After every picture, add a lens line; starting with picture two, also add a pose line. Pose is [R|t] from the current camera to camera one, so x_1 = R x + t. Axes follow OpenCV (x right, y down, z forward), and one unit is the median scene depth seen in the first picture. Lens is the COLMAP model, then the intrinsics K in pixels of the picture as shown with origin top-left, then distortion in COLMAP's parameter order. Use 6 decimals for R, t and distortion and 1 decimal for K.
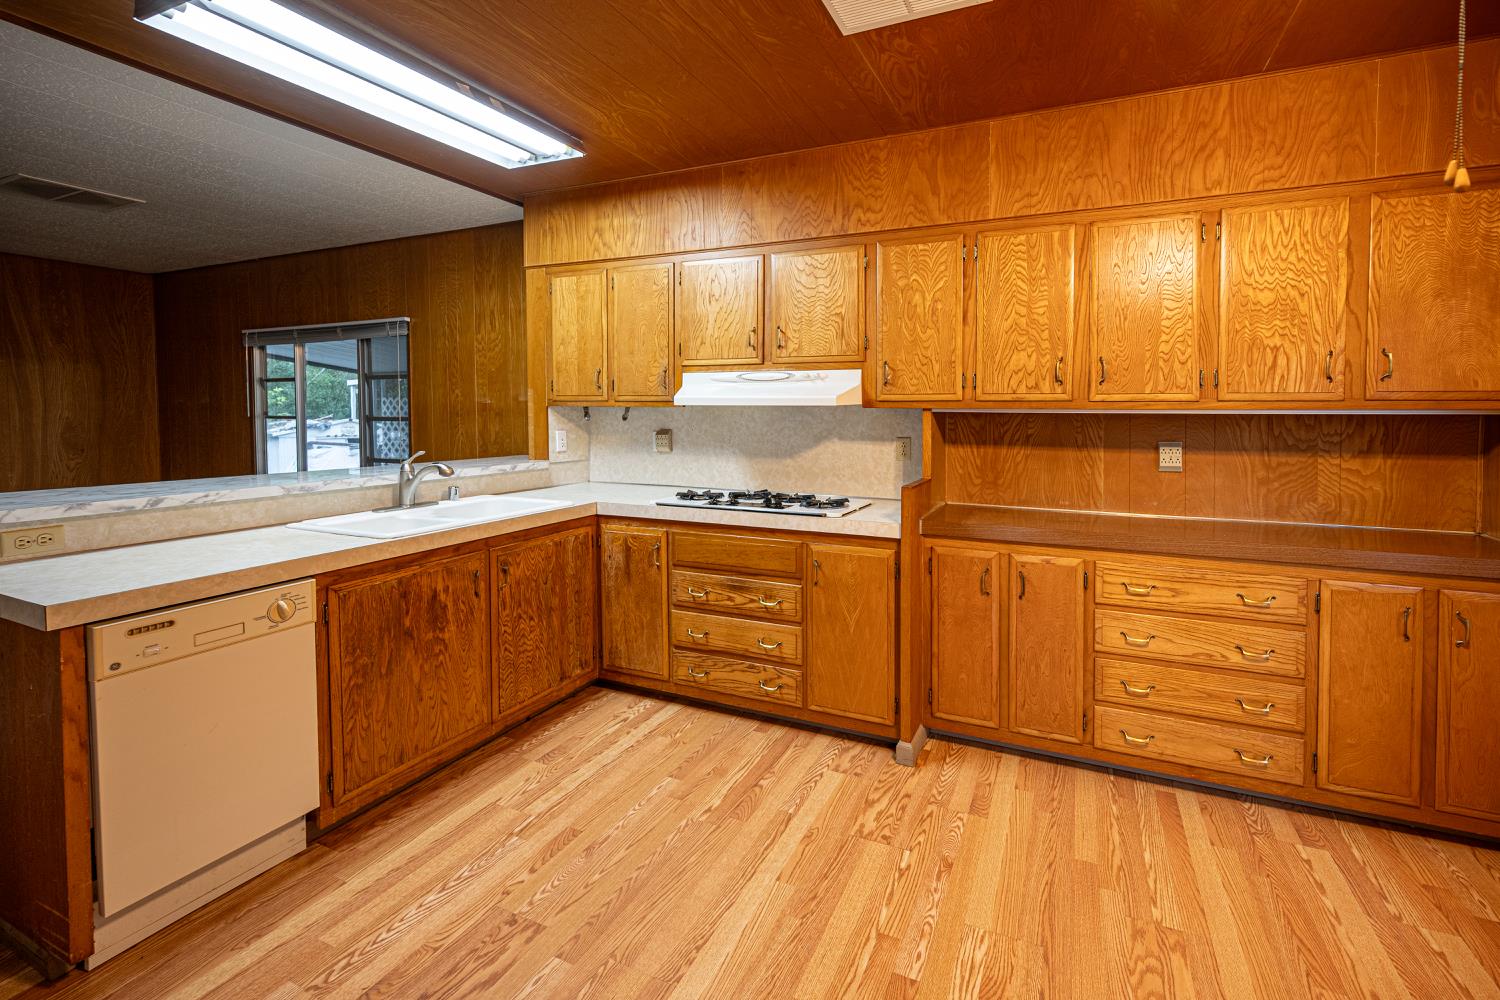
lens RADIAL K [[632.0, 0, 838.2], [0, 632.0, 433.1], [0, 0, 1]] dist [-0.000871, -0.000084]
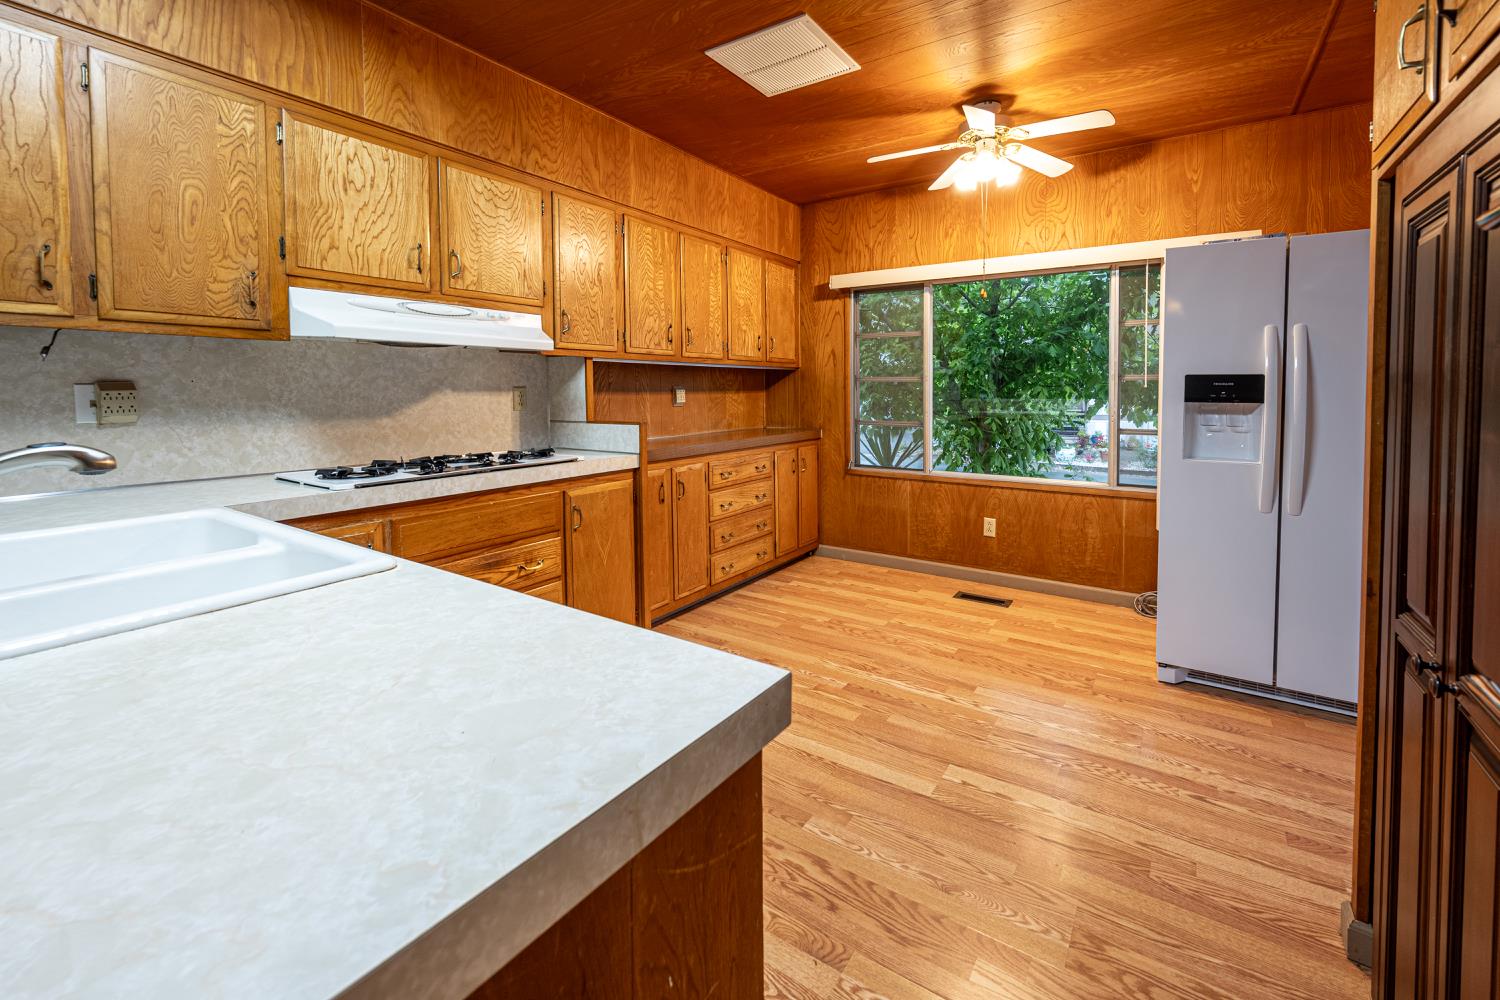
lens RADIAL K [[620.0, 0, 790.4], [0, 620.0, 406.4], [0, 0, 1]] dist [-0.001423, -0.000154]
pose [[0.182915, -0.038127, 0.982389, -0.926444], [0.033656, 0.998905, 0.032502, 0.024535], [-0.982552, 0.027118, 0.183998, 0.487520]]
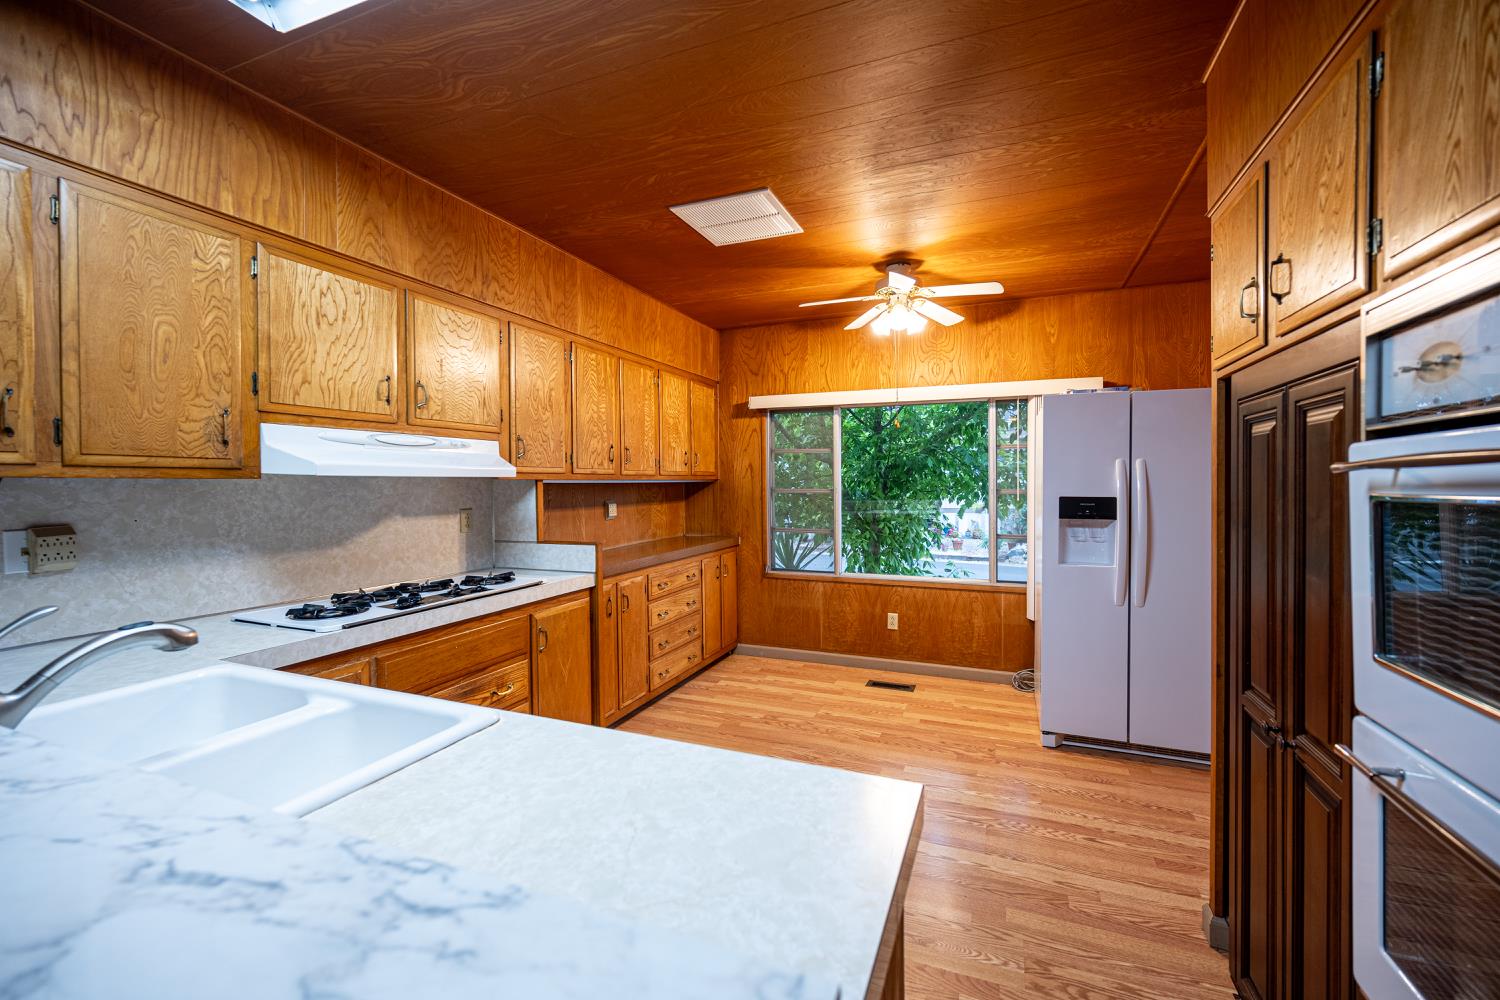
lens RADIAL K [[590.9, 0, 787.8], [0, 590.9, 484.5], [0, 0, 1]] dist [-0.001516, -0.000154]
pose [[-0.020003, -0.012695, 0.999719, -1.004153], [0.034511, 0.999315, 0.013380, -0.031443], [-0.999204, 0.034769, -0.019551, 0.612448]]
